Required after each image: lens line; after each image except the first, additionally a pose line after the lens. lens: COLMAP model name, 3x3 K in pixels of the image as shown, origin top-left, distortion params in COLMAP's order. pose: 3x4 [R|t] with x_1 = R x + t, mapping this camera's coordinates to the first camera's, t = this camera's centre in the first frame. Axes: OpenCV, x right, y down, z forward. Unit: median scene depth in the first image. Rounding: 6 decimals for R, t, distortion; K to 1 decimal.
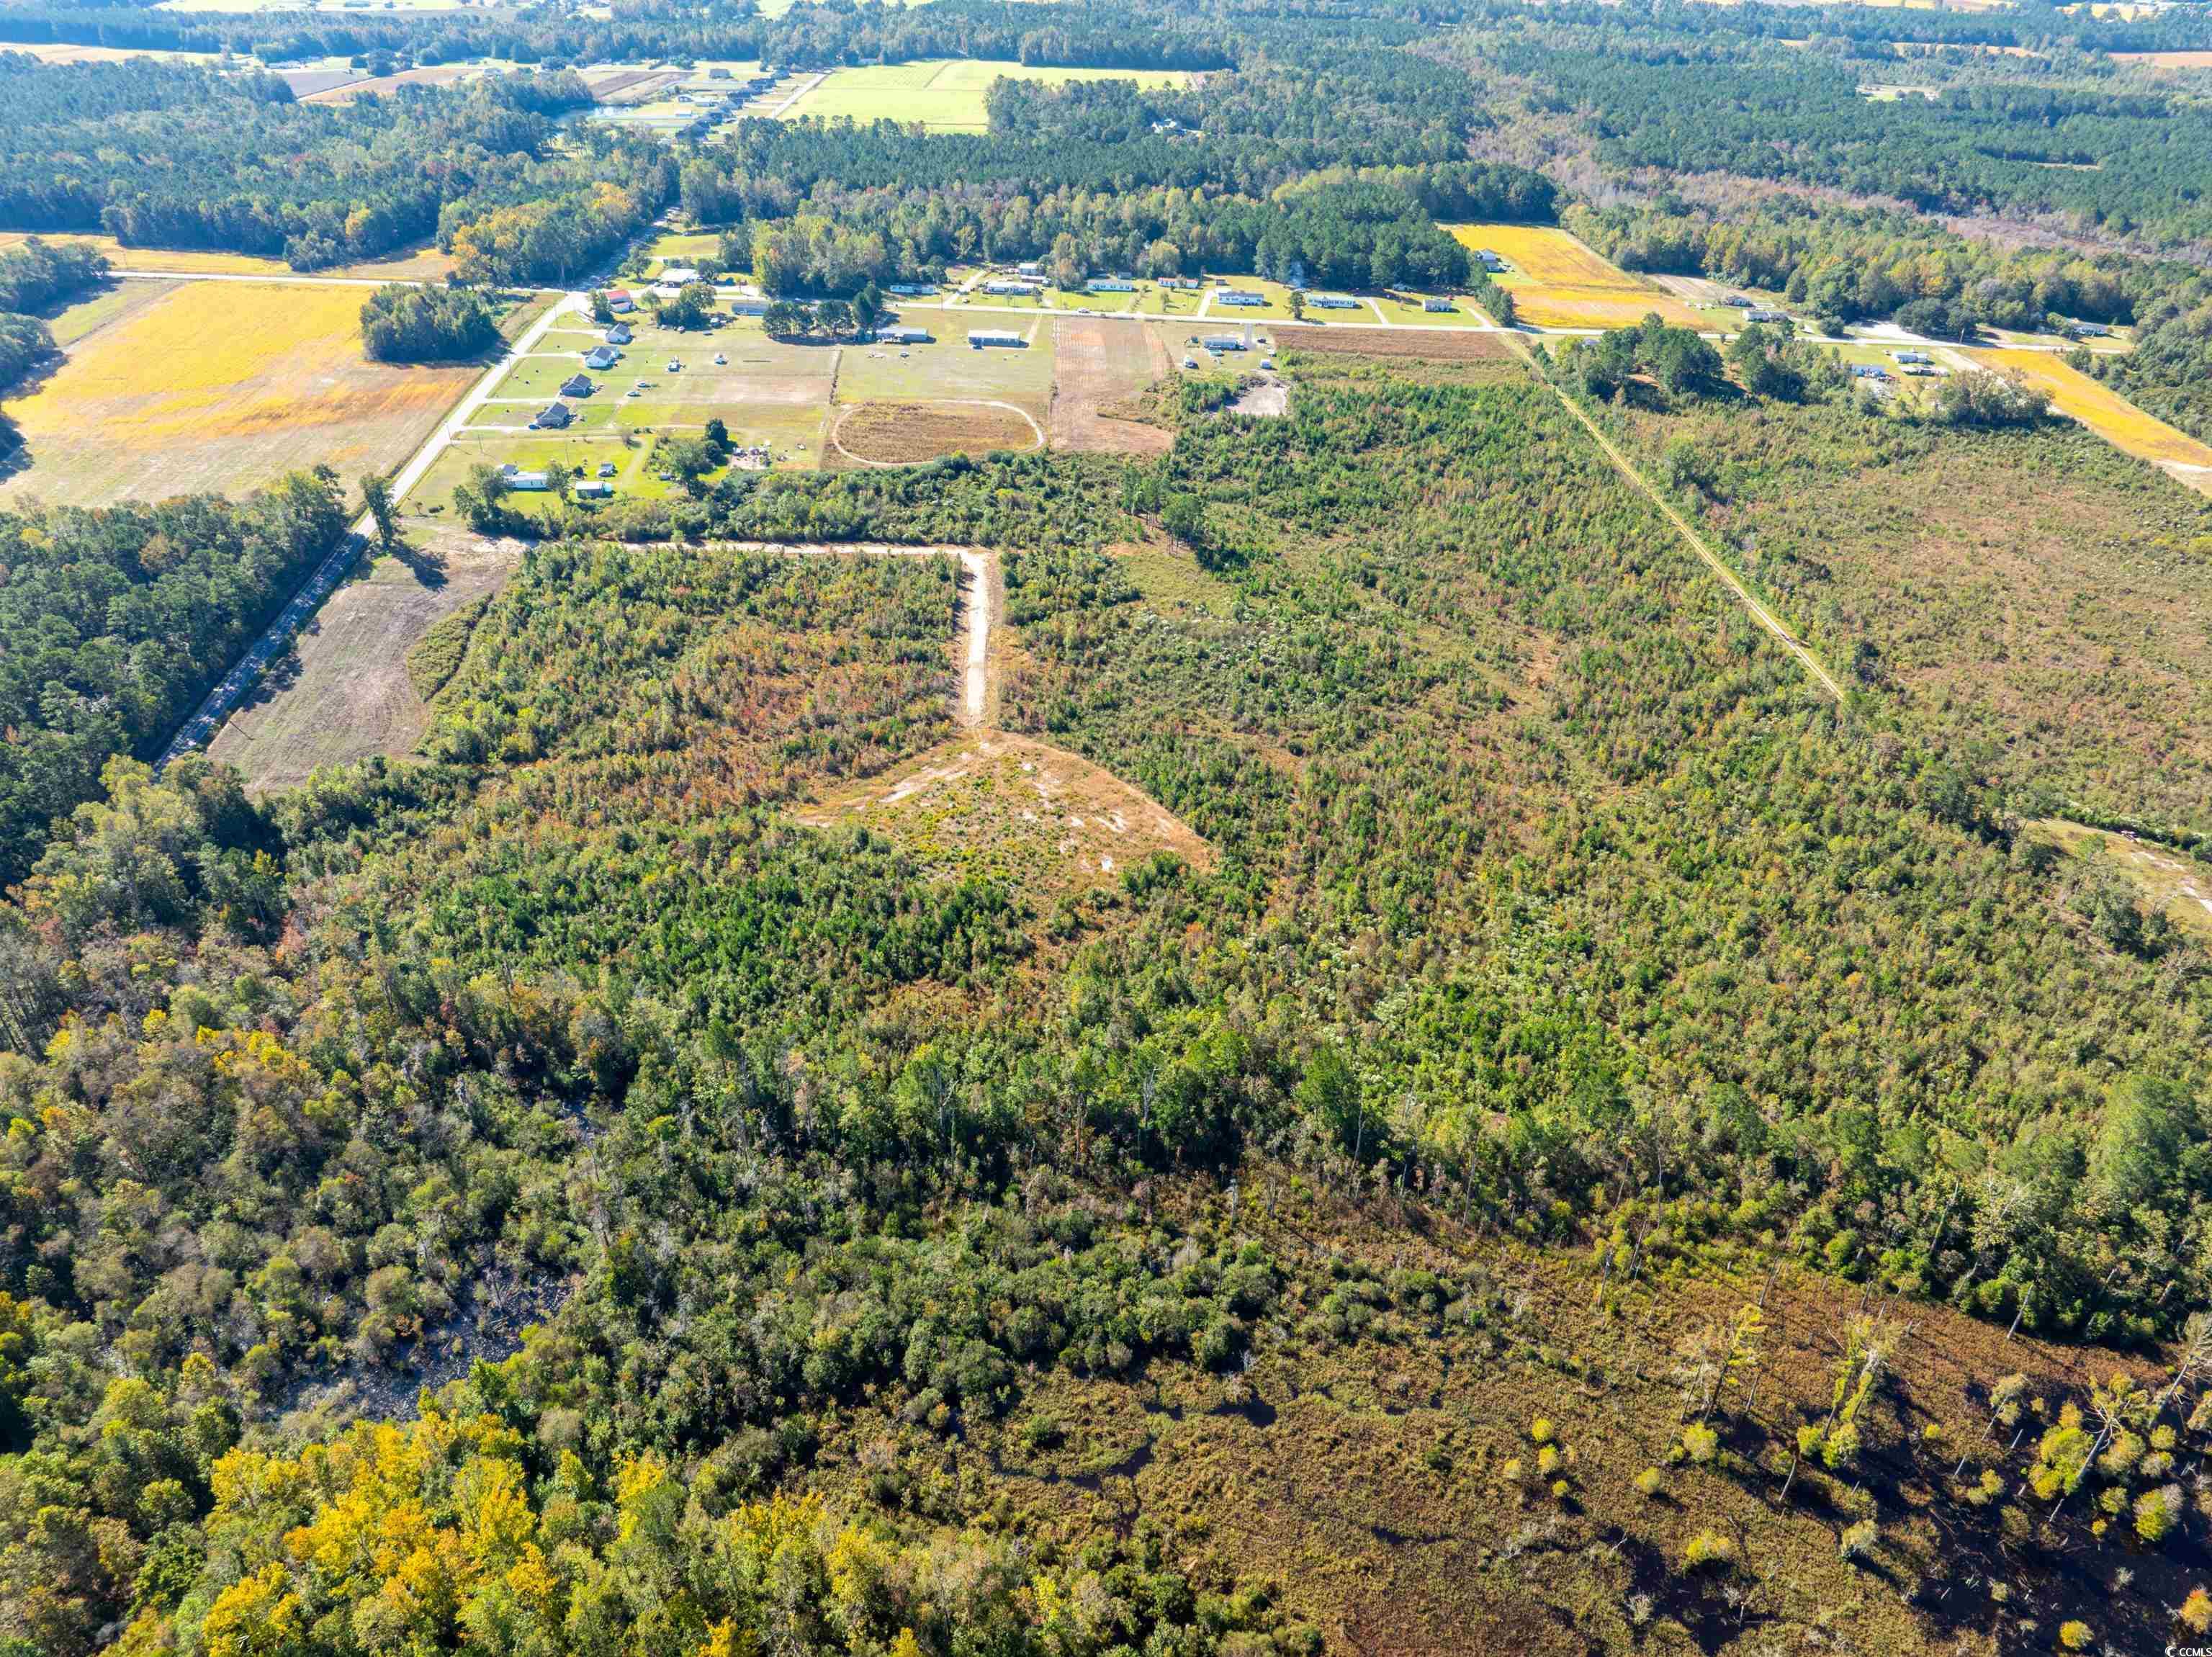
lens RADIAL K [[1547.1, 0, 1106.0], [0, 1547.1, 828.5], [0, 0, 1]] dist [-0.042175, 0.010477]
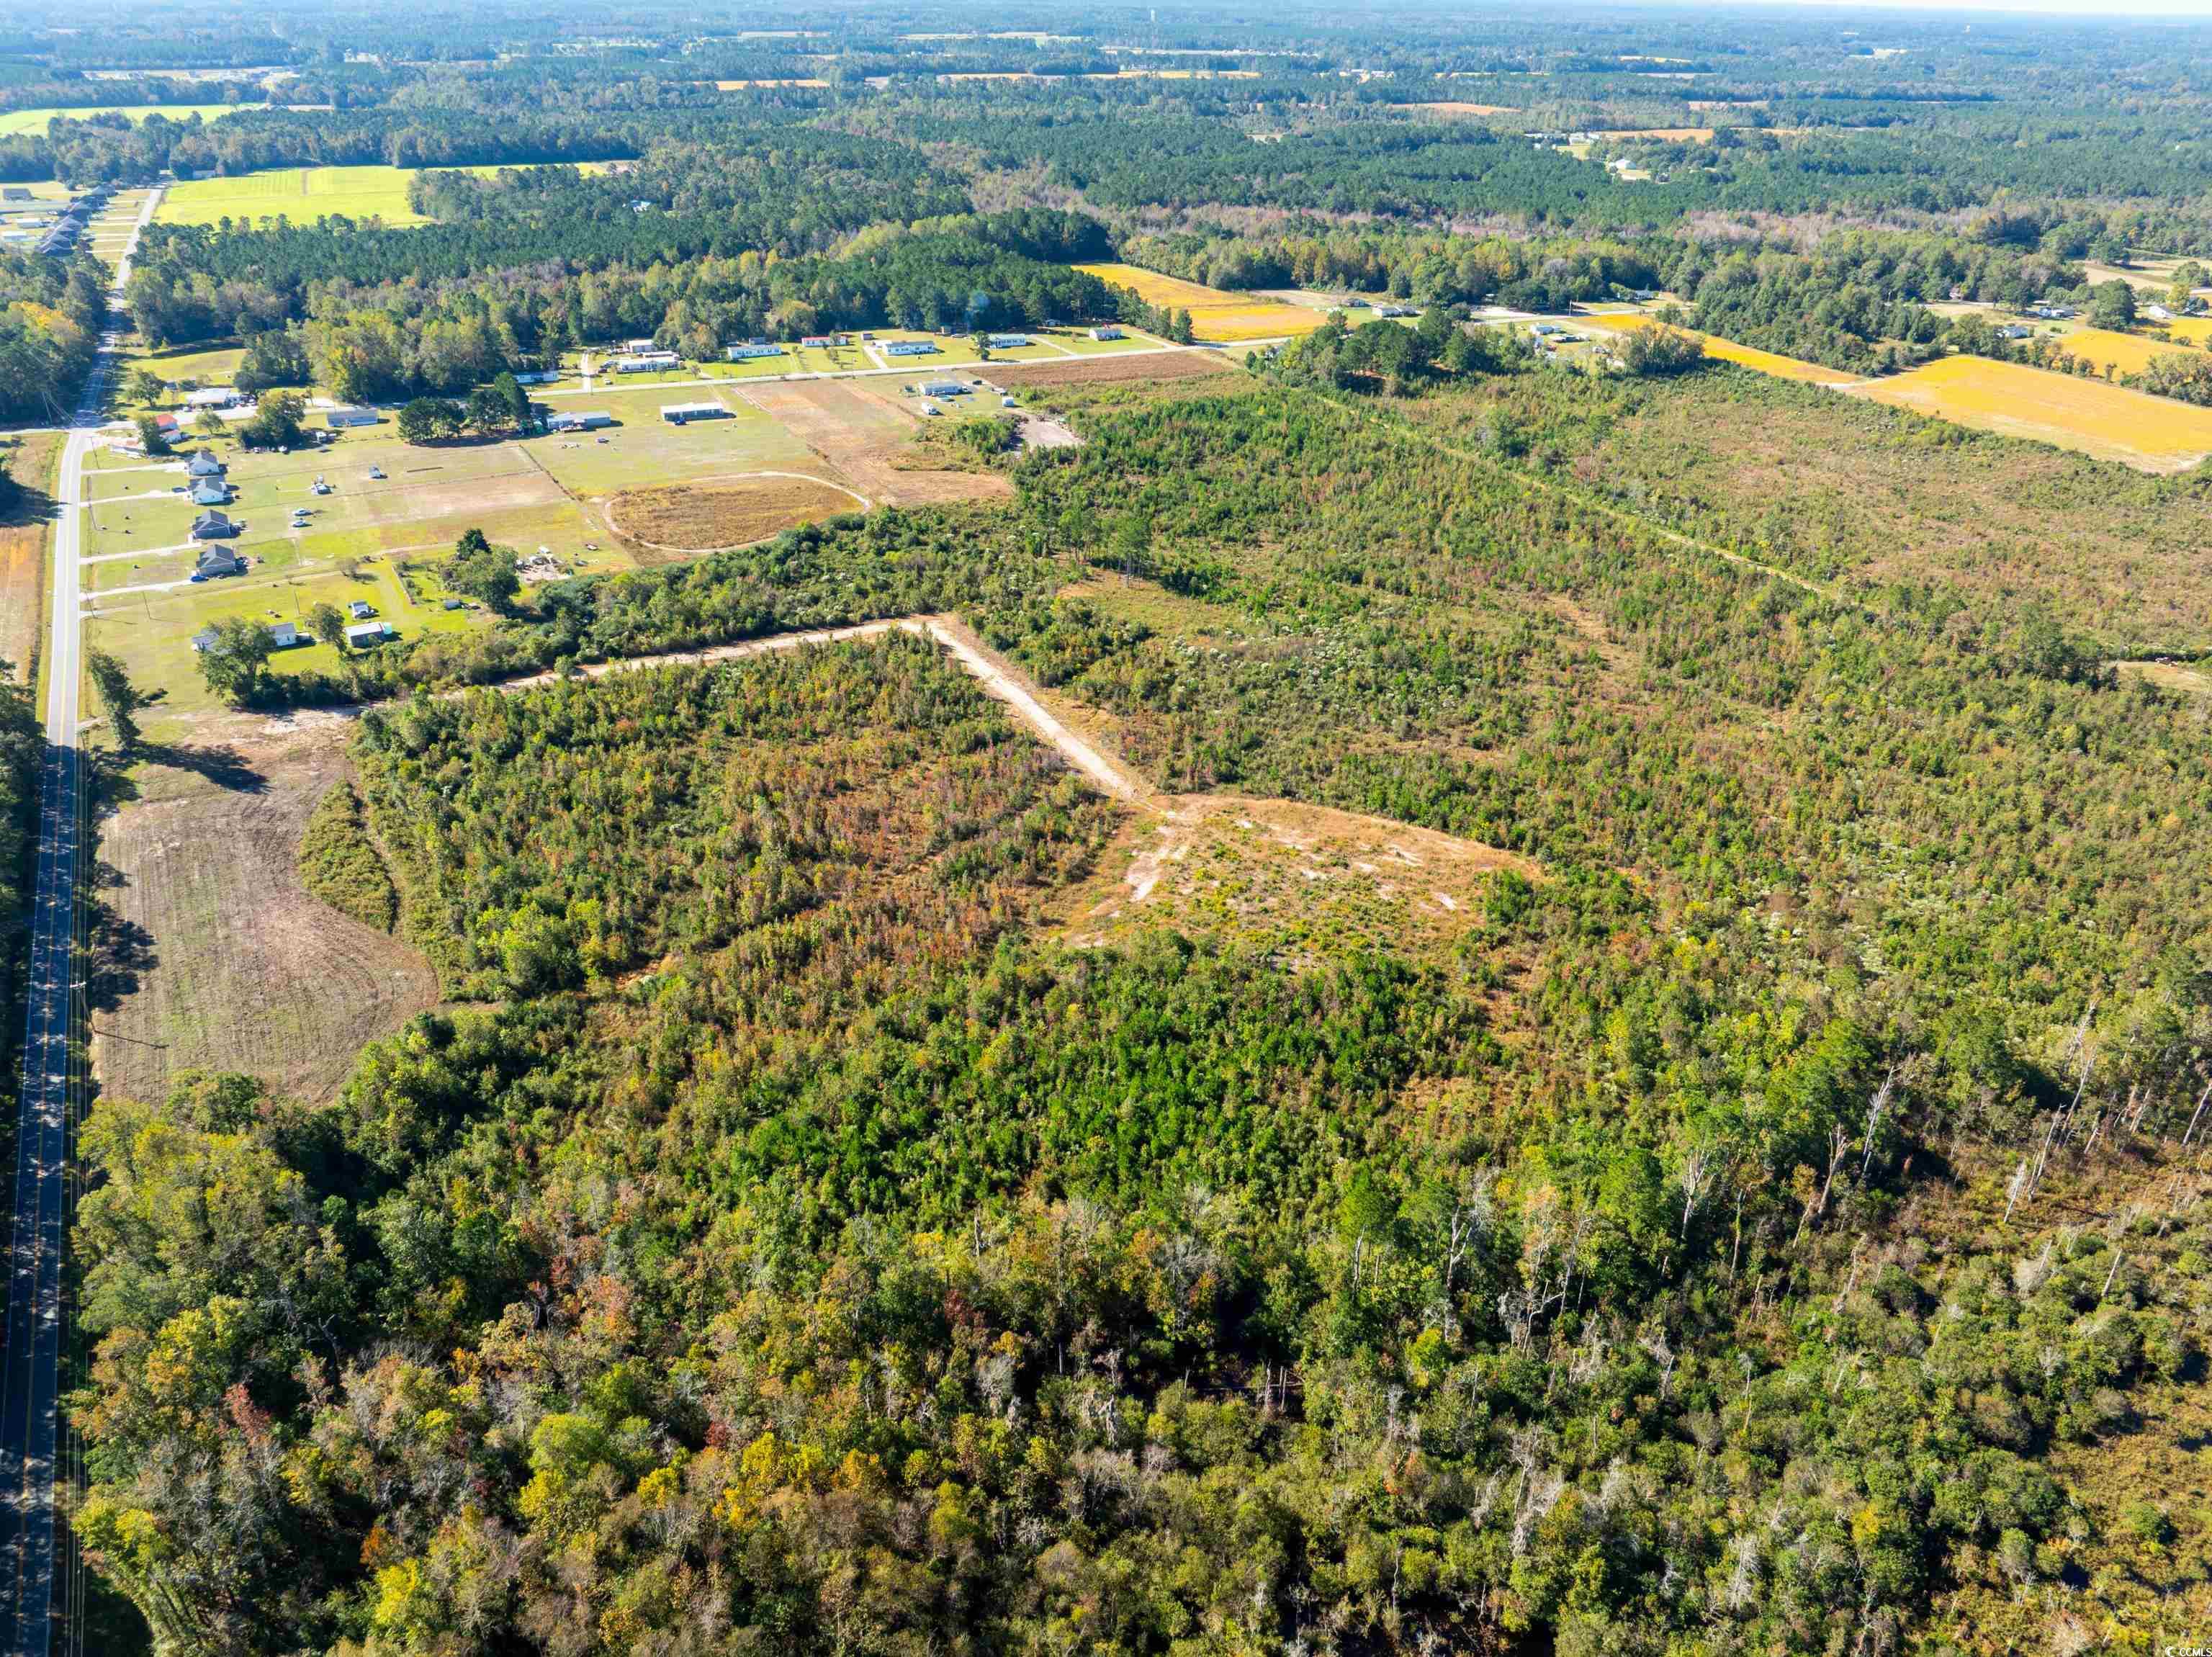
lens RADIAL K [[1547.1, 0, 1106.0], [0, 1547.1, 828.5], [0, 0, 1]] dist [-0.042175, 0.010477]
pose [[0.896583, -0.216683, 0.386247, -0.339417], [0.240670, 0.970503, -0.014212, -0.034059], [-0.371775, 0.105700, 0.922286, 0.201205]]
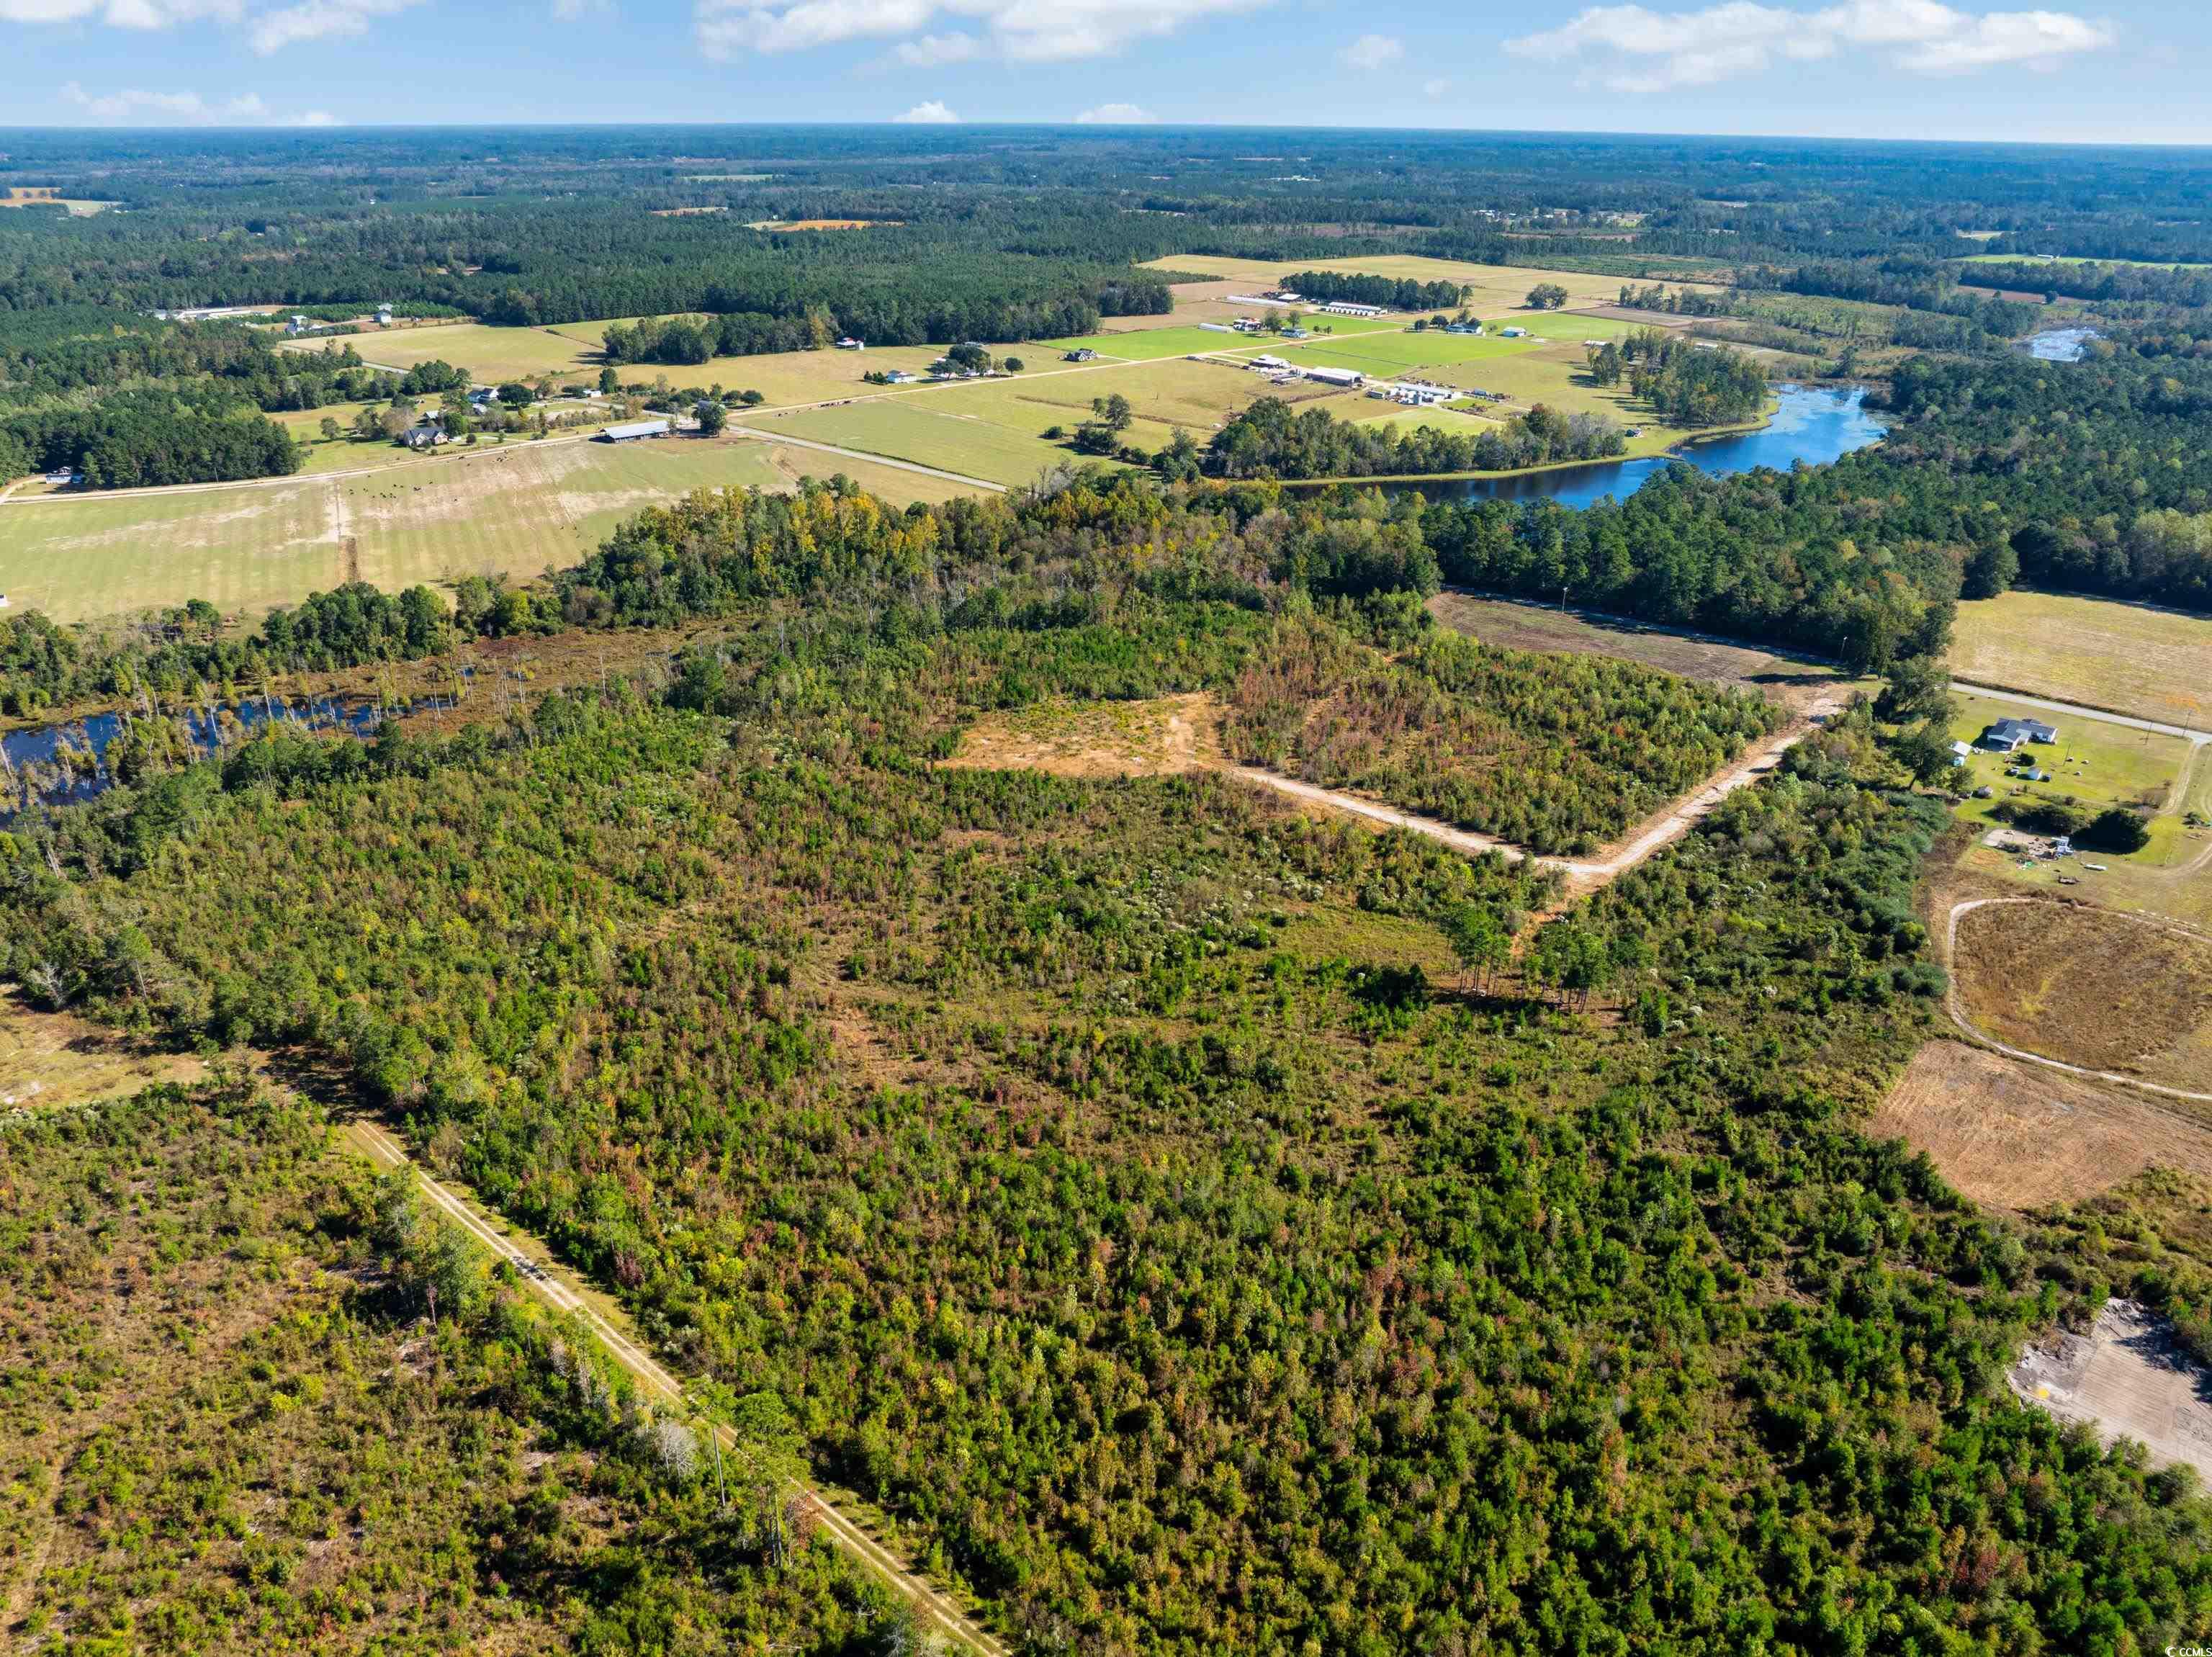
lens RADIAL K [[1547.1, 0, 1106.0], [0, 1547.1, 828.5], [0, 0, 1]] dist [-0.042175, 0.010477]
pose [[-0.682999, 0.305556, -0.663436, 0.572396], [-0.414201, 0.586109, 0.696357, -0.615974], [0.601622, 0.750408, -0.273750, 1.033647]]
